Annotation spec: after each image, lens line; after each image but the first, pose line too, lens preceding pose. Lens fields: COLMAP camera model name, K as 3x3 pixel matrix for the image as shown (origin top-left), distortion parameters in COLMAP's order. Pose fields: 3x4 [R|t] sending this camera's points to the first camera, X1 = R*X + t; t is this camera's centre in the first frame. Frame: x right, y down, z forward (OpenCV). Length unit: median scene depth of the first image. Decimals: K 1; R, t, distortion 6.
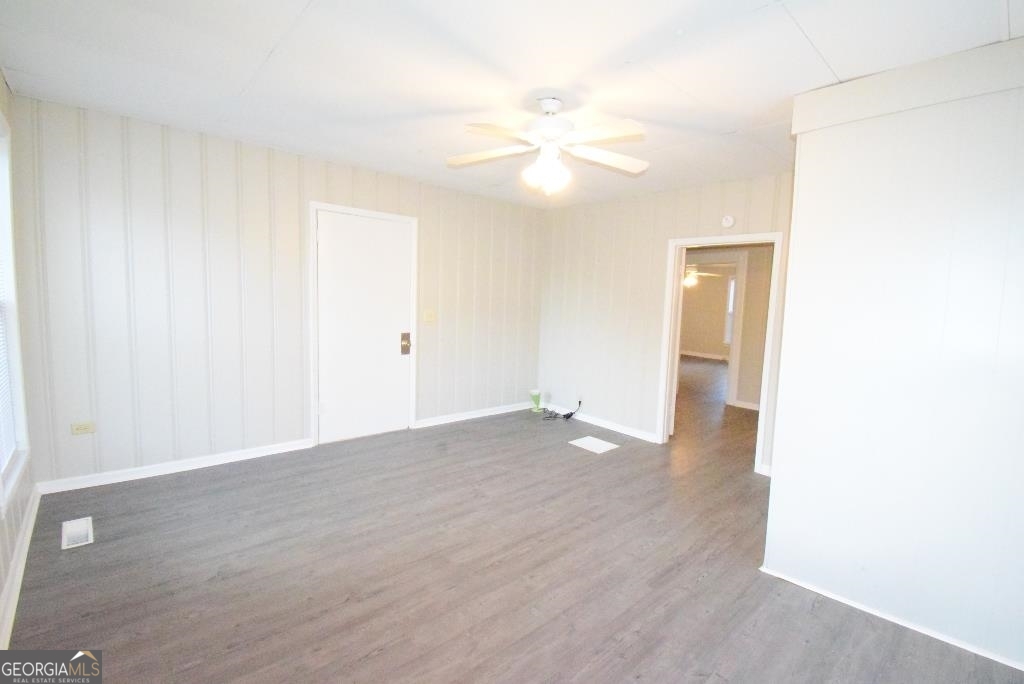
lens RADIAL K [[455.5, 0, 517.3], [0, 455.5, 339.9], [0, 0, 1]] dist [0.020283, -0.027244]
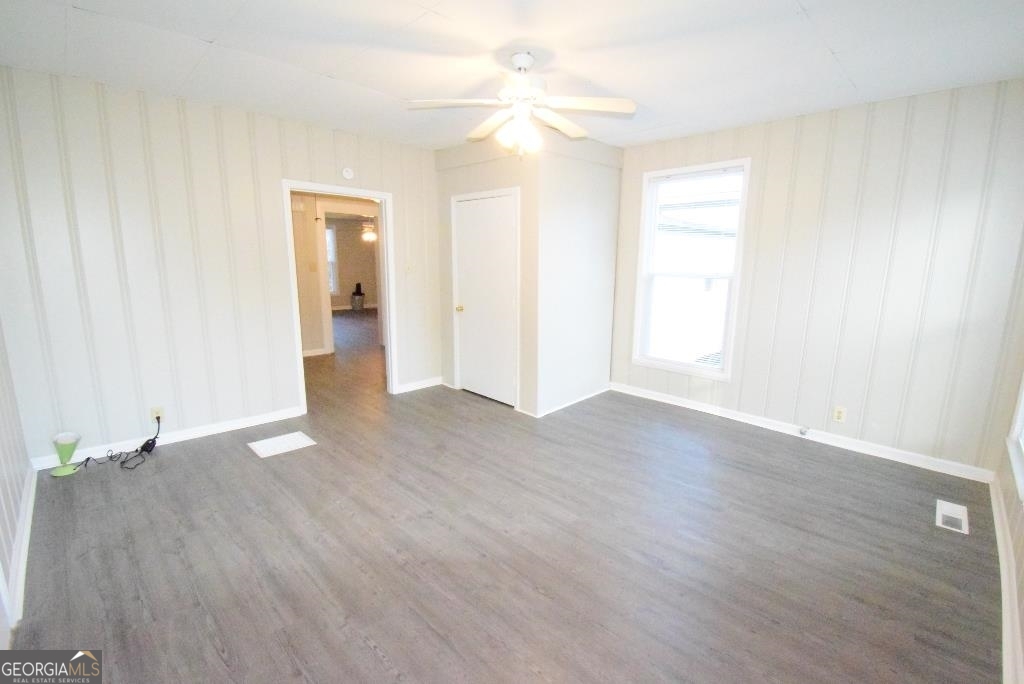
lens RADIAL K [[448.3, 0, 520.4], [0, 448.3, 345.8], [0, 0, 1]] dist [0.001050, -0.020548]
pose [[-0.046313, -0.229847, 0.972124, -0.703428], [0.082293, 0.968983, 0.233025, -0.097365], [-0.995531, 0.090791, -0.025962, 0.760910]]
